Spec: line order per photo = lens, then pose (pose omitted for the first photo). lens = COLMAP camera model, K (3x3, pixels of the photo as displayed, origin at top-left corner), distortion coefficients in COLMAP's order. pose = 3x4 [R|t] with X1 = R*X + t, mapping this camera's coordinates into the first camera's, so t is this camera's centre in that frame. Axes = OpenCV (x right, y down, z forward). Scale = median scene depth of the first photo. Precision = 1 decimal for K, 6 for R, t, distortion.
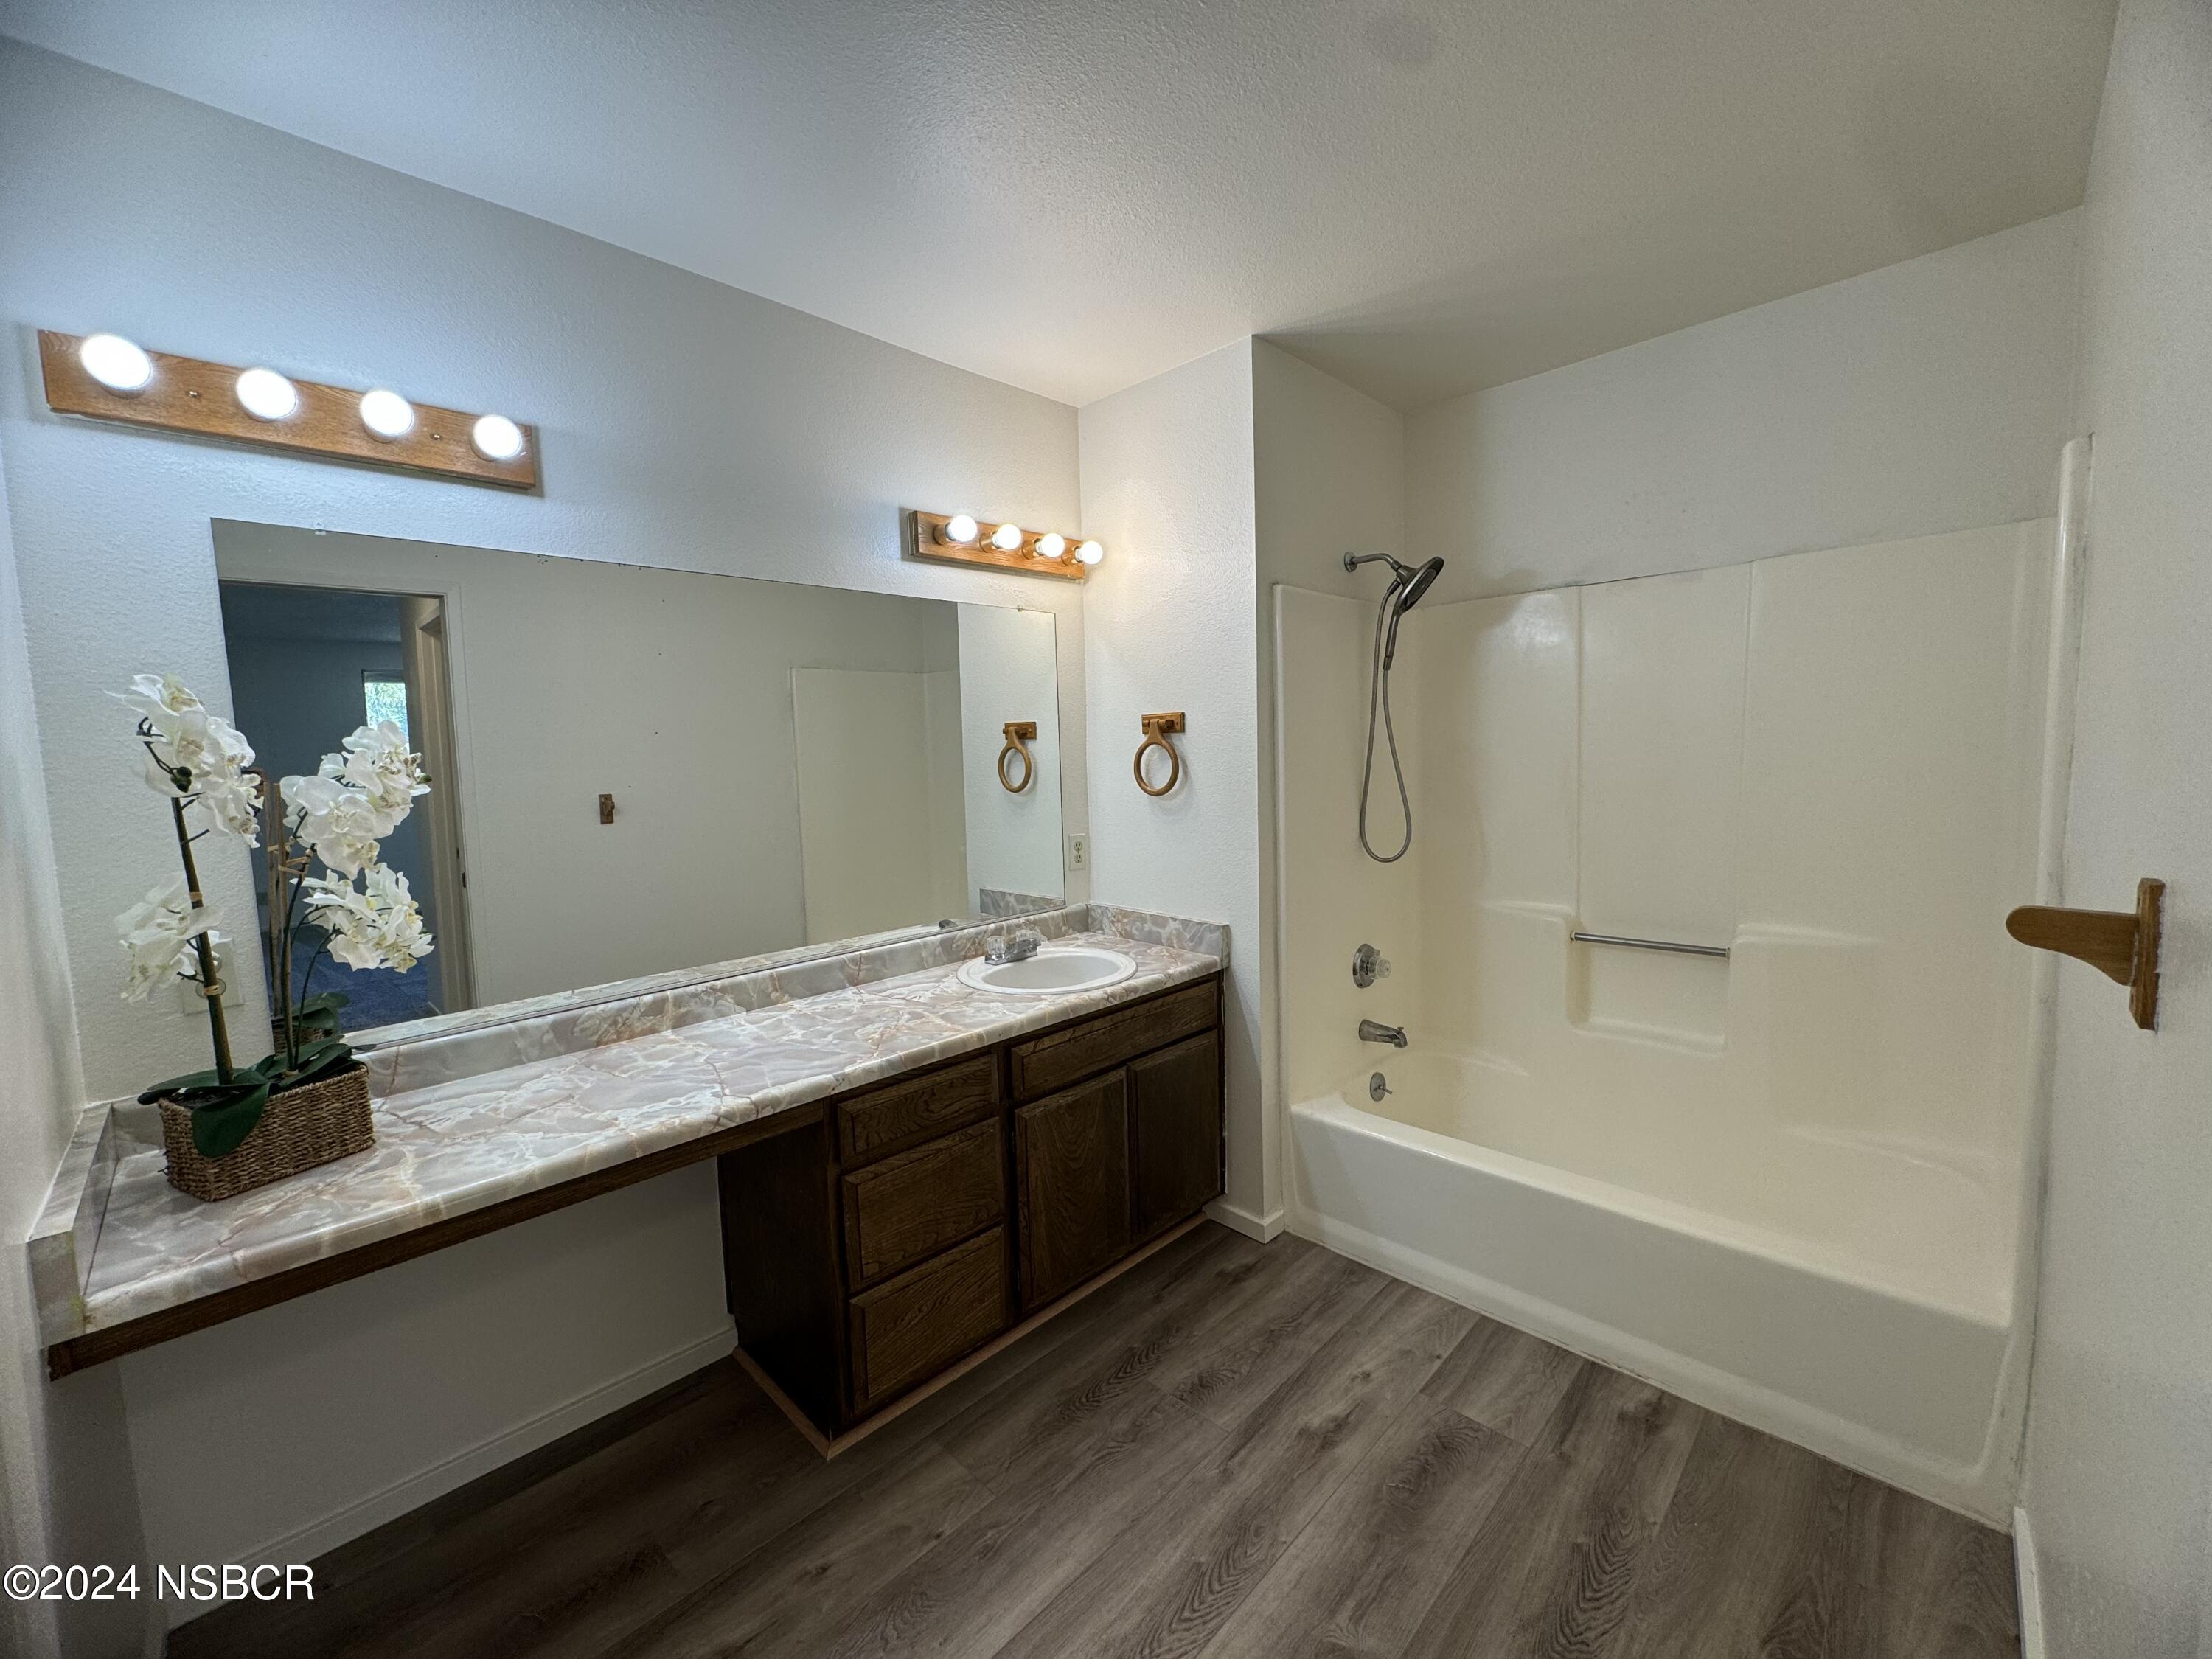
lens RADIAL K [[884.7, 0, 1105.8], [0, 884.7, 829.0], [0, 0, 1]] dist [0.000608, -0.000526]
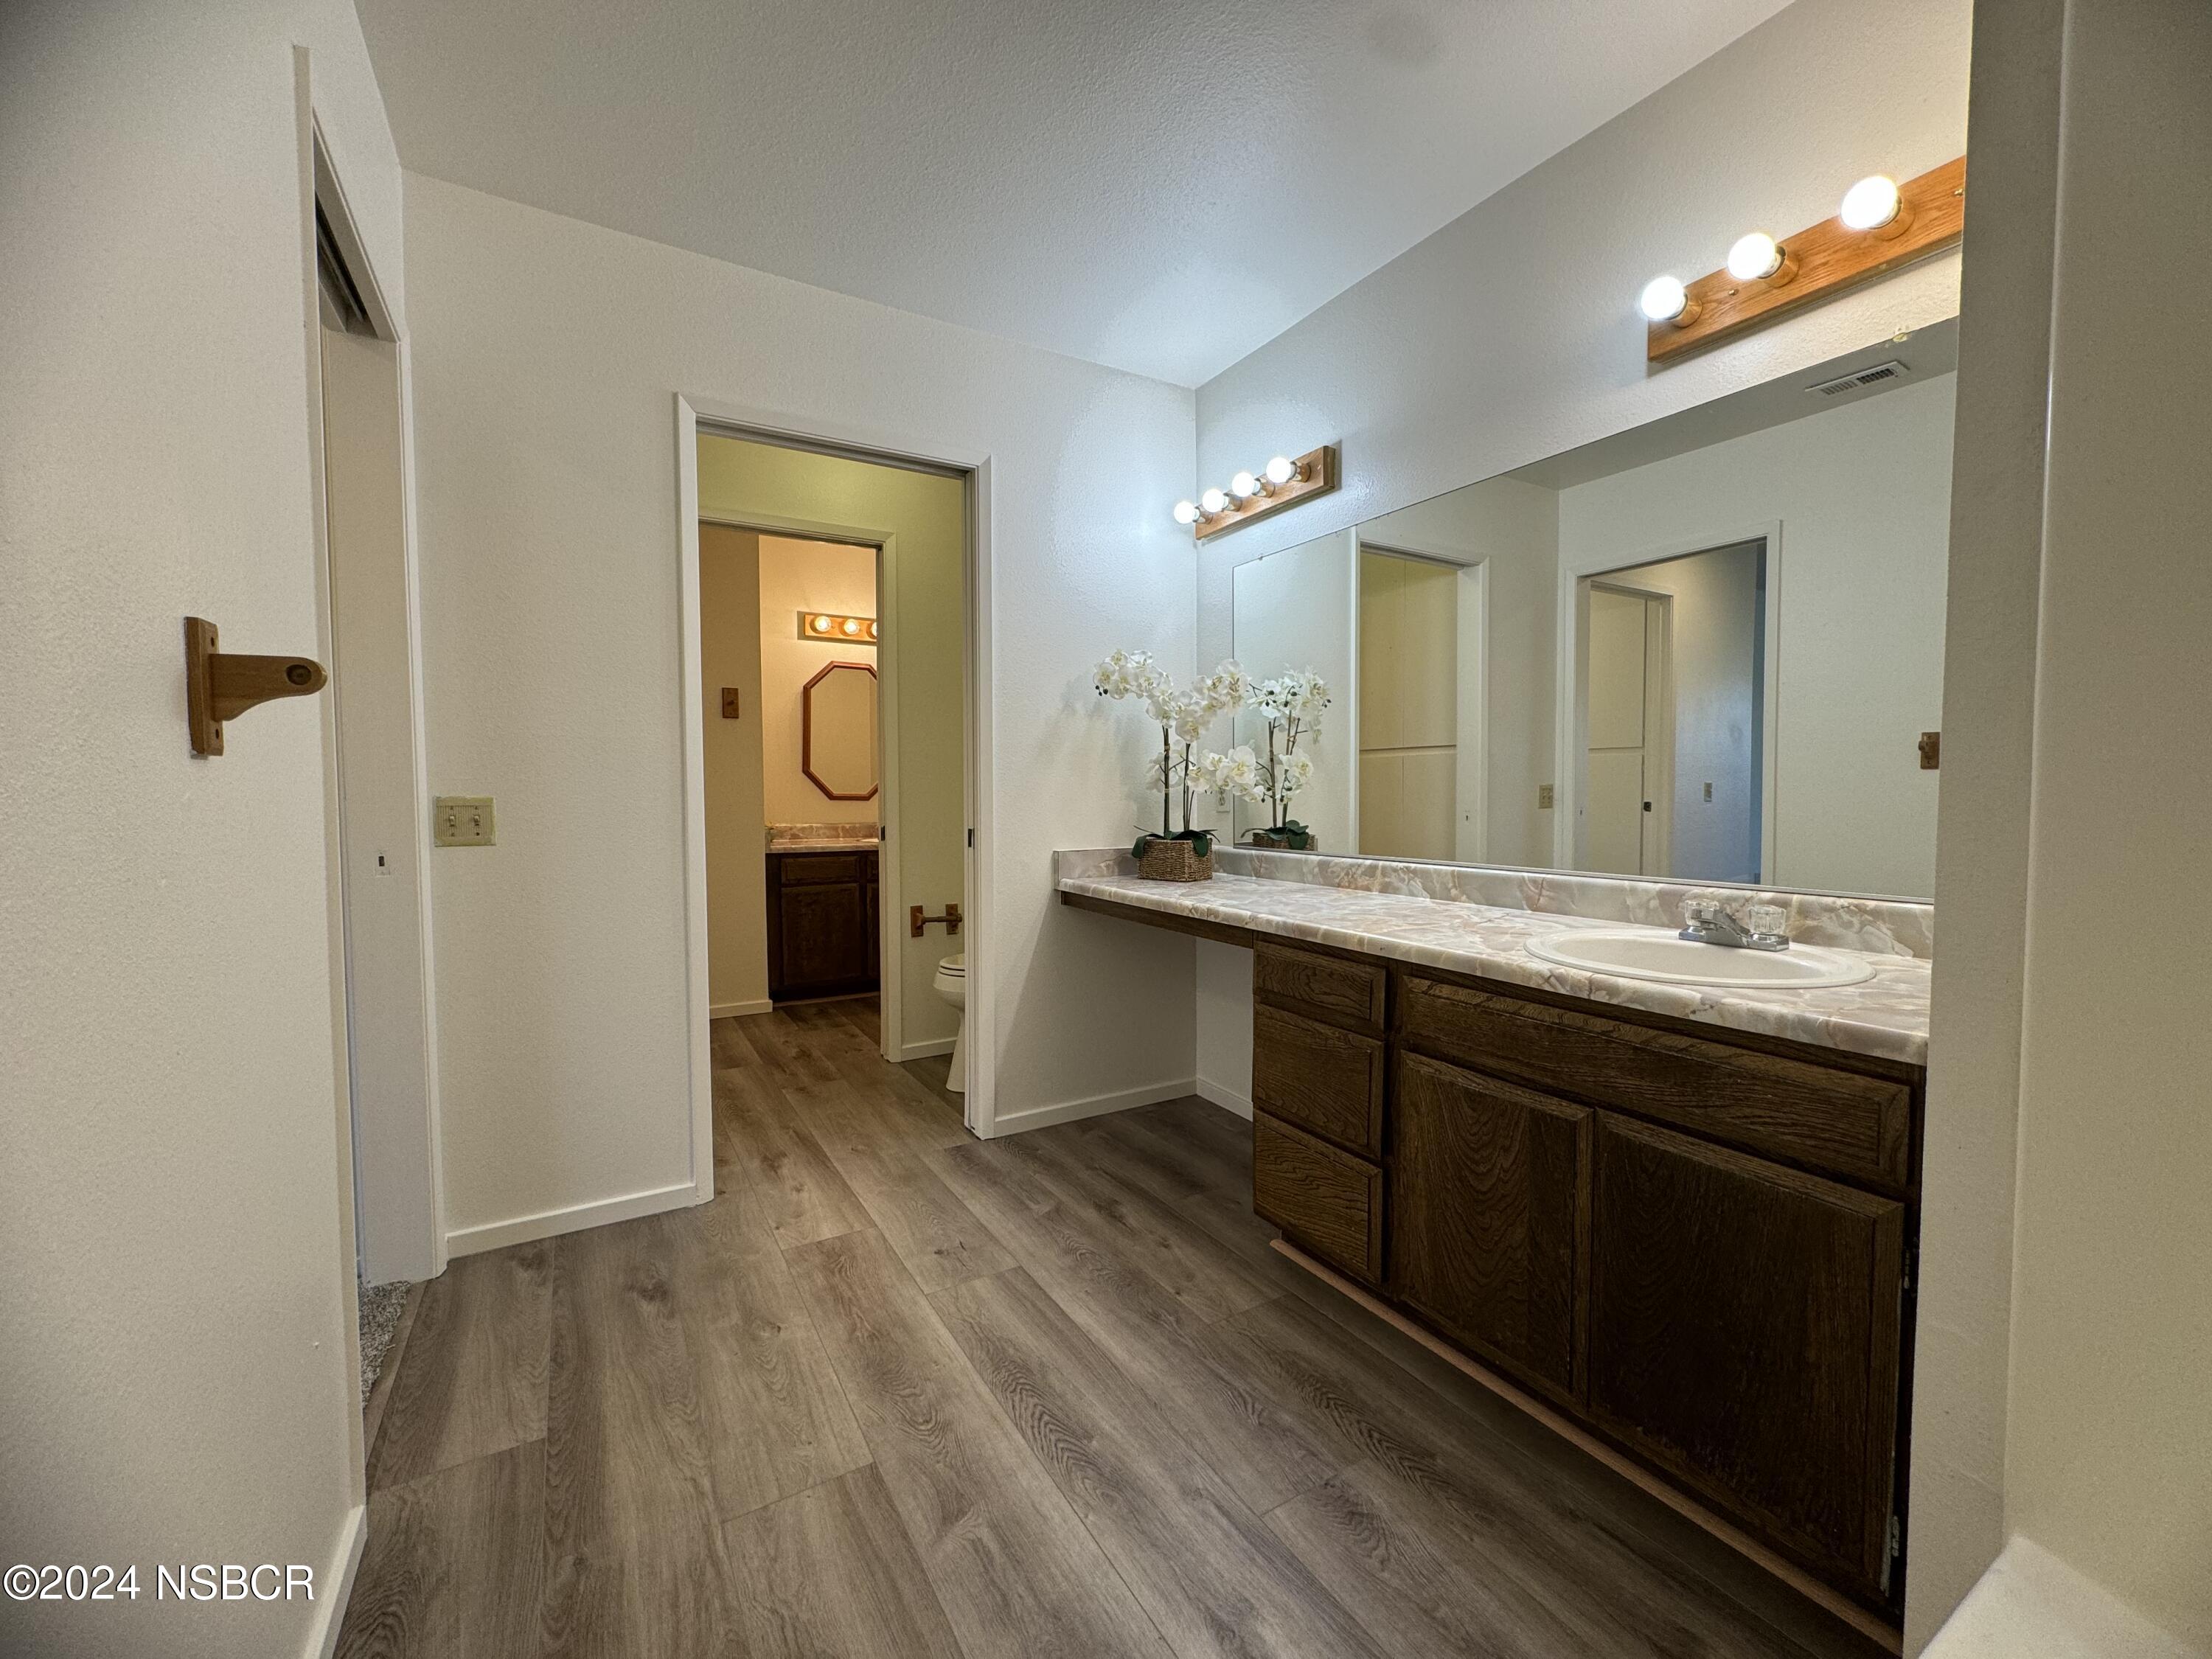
lens RADIAL K [[884.7, 0, 1105.8], [0, 884.7, 829.0], [0, 0, 1]] dist [0.000608, -0.000526]
pose [[-0.251335, 0.074997, -0.964990, 0.812123], [-0.071647, 0.992817, 0.095820, 0.052088], [0.965245, 0.093222, -0.244156, 0.972035]]
